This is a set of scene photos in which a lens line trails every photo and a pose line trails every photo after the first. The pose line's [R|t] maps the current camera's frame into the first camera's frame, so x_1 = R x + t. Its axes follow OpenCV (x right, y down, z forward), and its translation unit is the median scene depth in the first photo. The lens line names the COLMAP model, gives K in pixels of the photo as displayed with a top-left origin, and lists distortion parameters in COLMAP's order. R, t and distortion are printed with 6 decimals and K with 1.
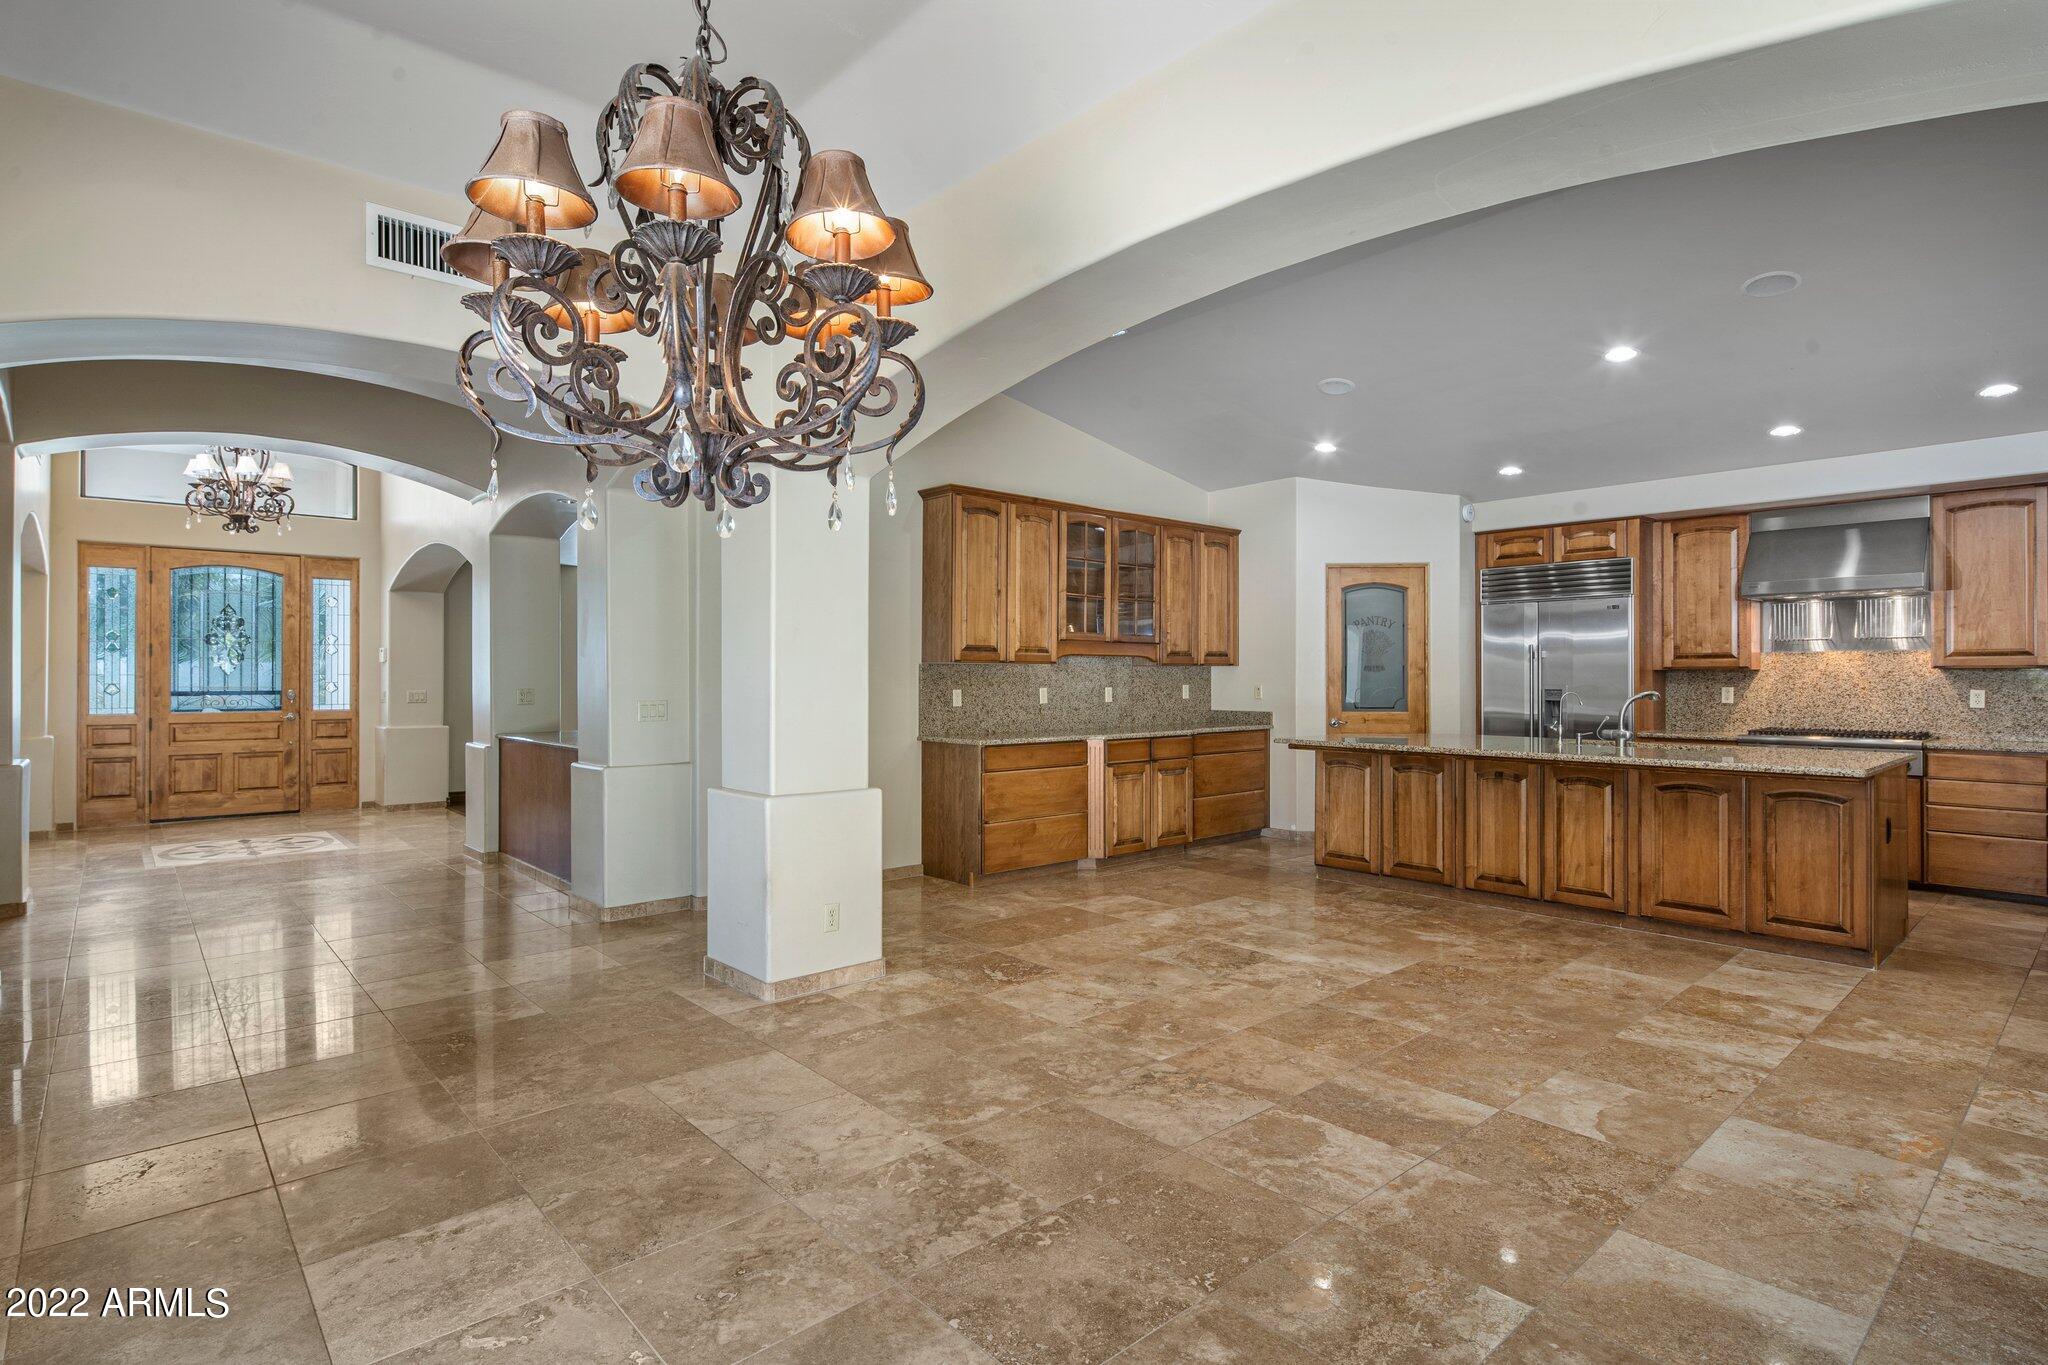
lens RADIAL K [[1010.9, 0, 1019.2], [0, 1010.9, 673.1], [0, 0, 1]] dist [0.002536, -0.004919]
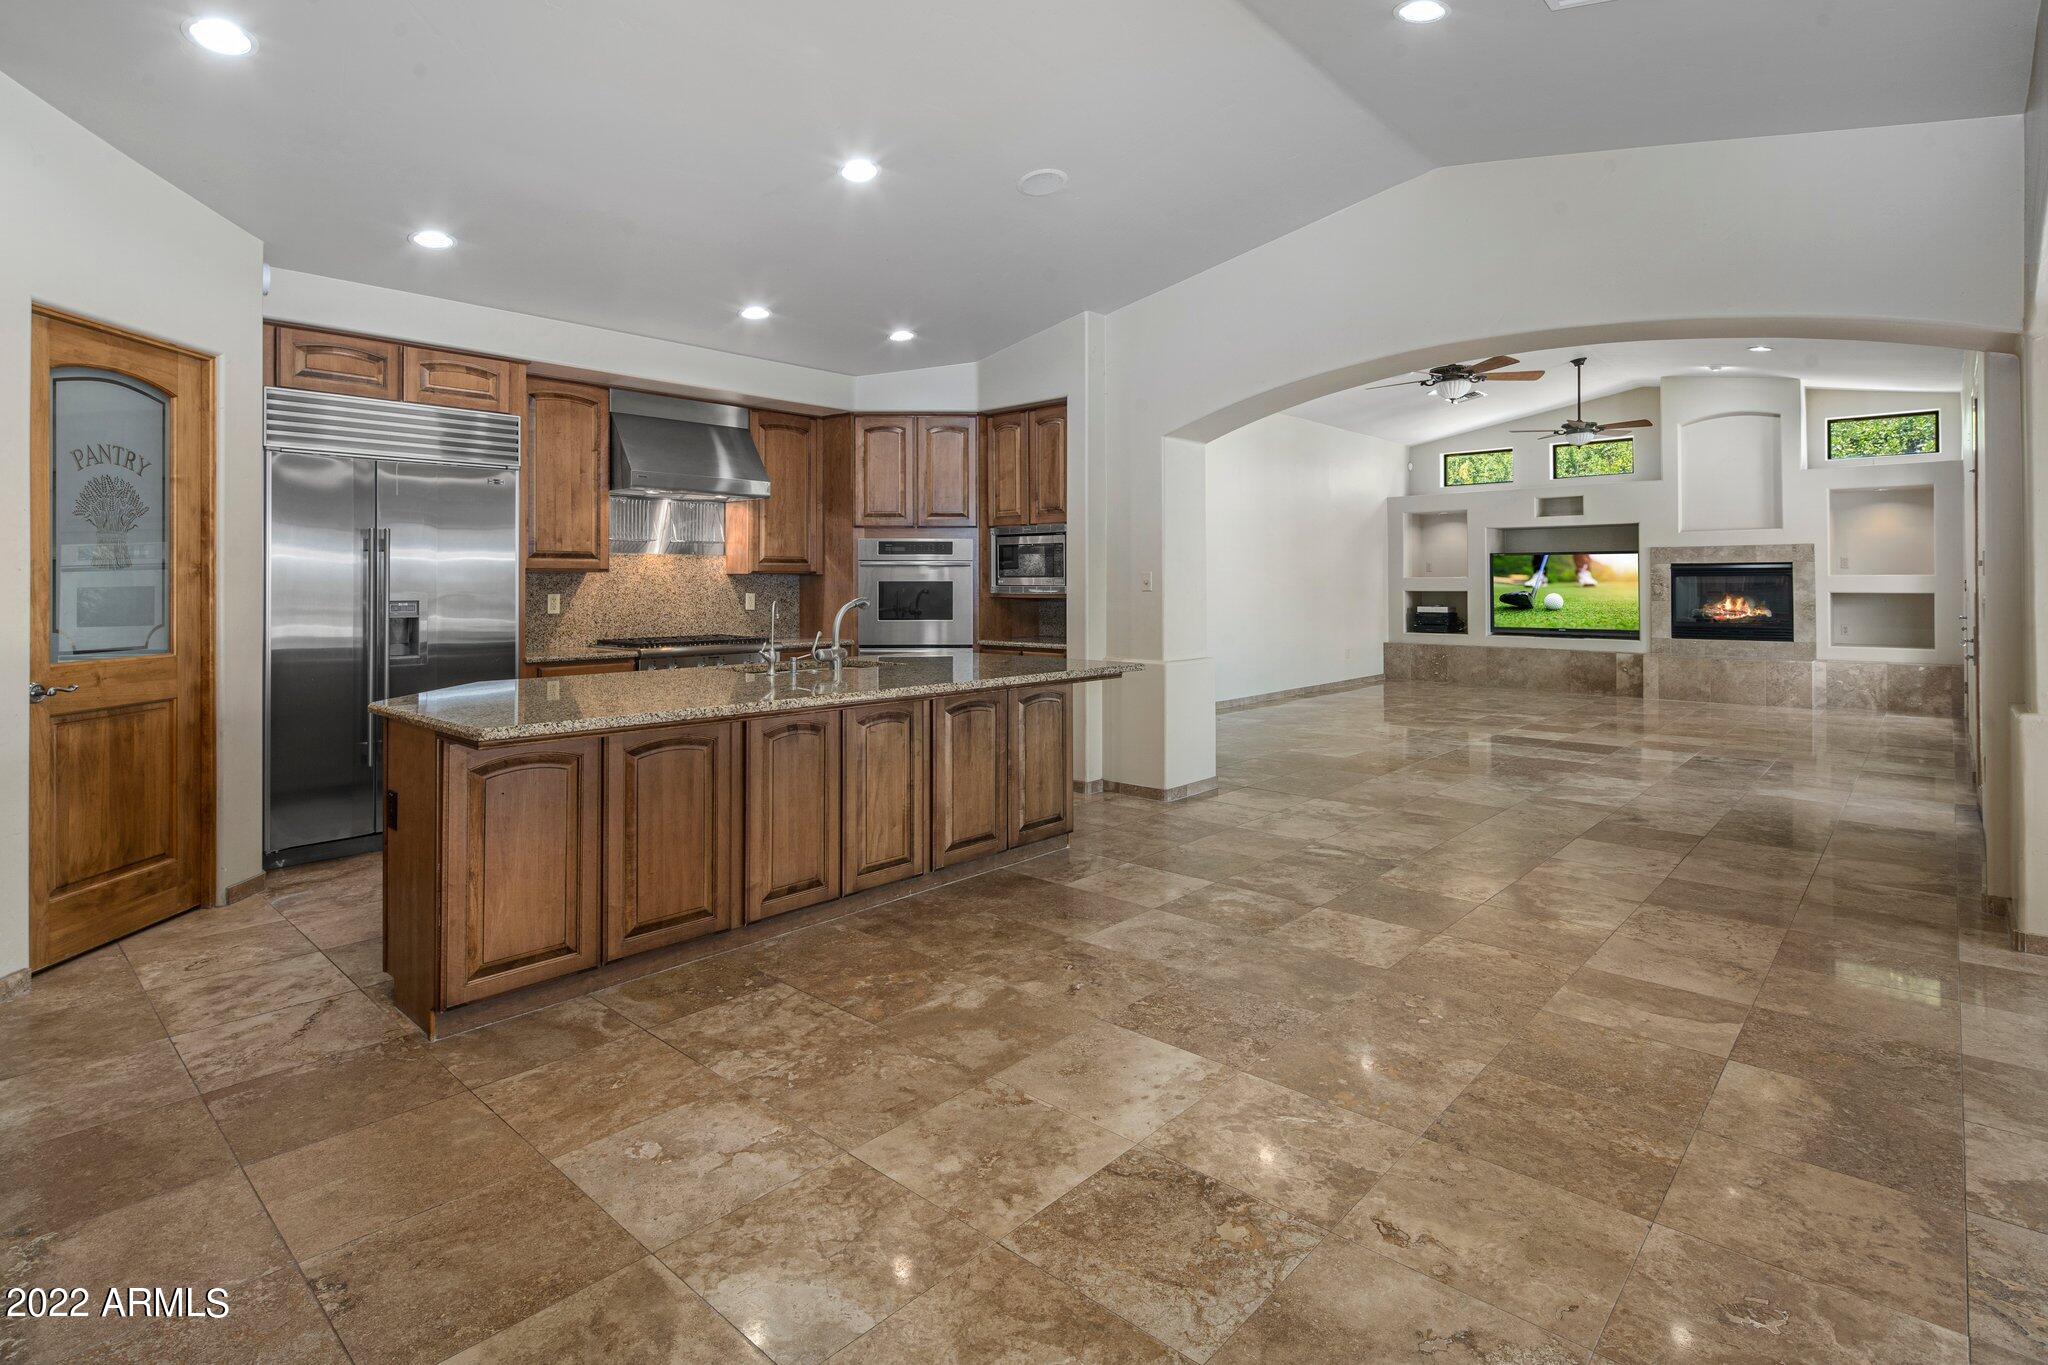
lens RADIAL K [[1010.9, 0, 1013.7], [0, 1010.9, 583.2], [0, 0, 1]] dist [0.002536, -0.004919]
pose [[-0.095186, 0.000057, 0.995460, -0.250029], [-0.000979, 1.000000, -0.000151, 0.008098], [-0.995459, -0.000989, -0.095186, 1.216621]]
